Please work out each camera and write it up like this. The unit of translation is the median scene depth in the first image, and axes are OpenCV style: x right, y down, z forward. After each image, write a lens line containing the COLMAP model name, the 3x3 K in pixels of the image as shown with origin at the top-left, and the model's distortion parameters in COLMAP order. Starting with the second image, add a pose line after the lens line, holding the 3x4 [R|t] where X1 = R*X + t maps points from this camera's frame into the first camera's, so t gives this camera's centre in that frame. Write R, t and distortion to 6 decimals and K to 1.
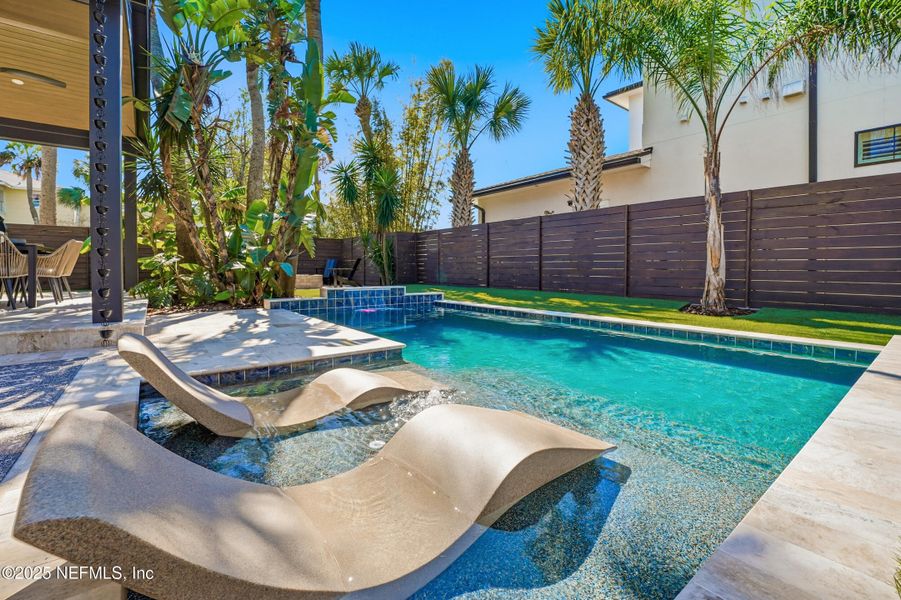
lens RADIAL K [[394.3, 0, 450.6], [0, 394.3, 278.9], [0, 0, 1]] dist [-0.019121, 0.000015]
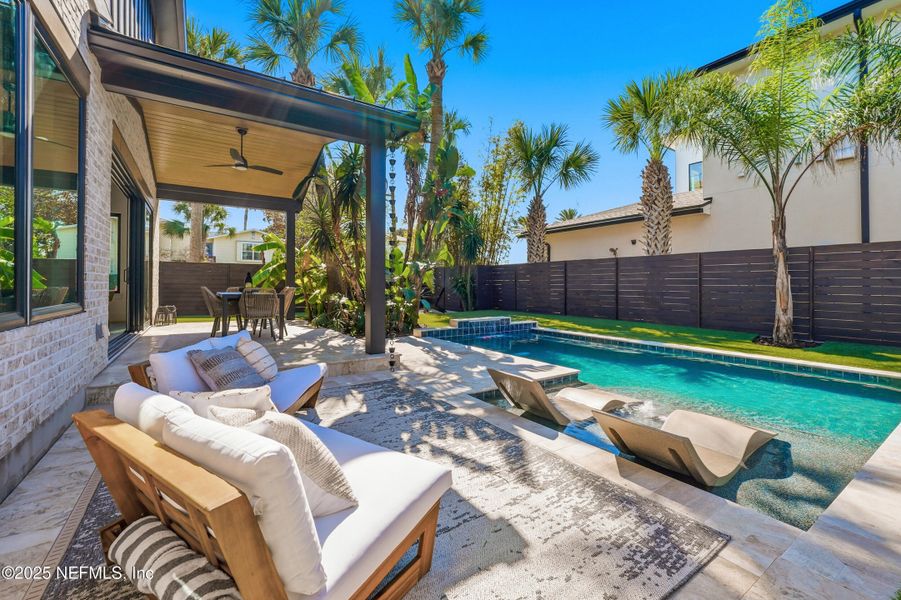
lens RADIAL K [[378.2, 0, 450.5], [0, 378.2, 280.4], [0, 0, 1]] dist [-0.000702, -0.000192]
pose [[0.997778, -0.001537, -0.066613, -0.213250], [-0.000829, 0.999370, -0.035470, -0.051532], [0.066626, 0.035447, 0.997148, -0.195821]]
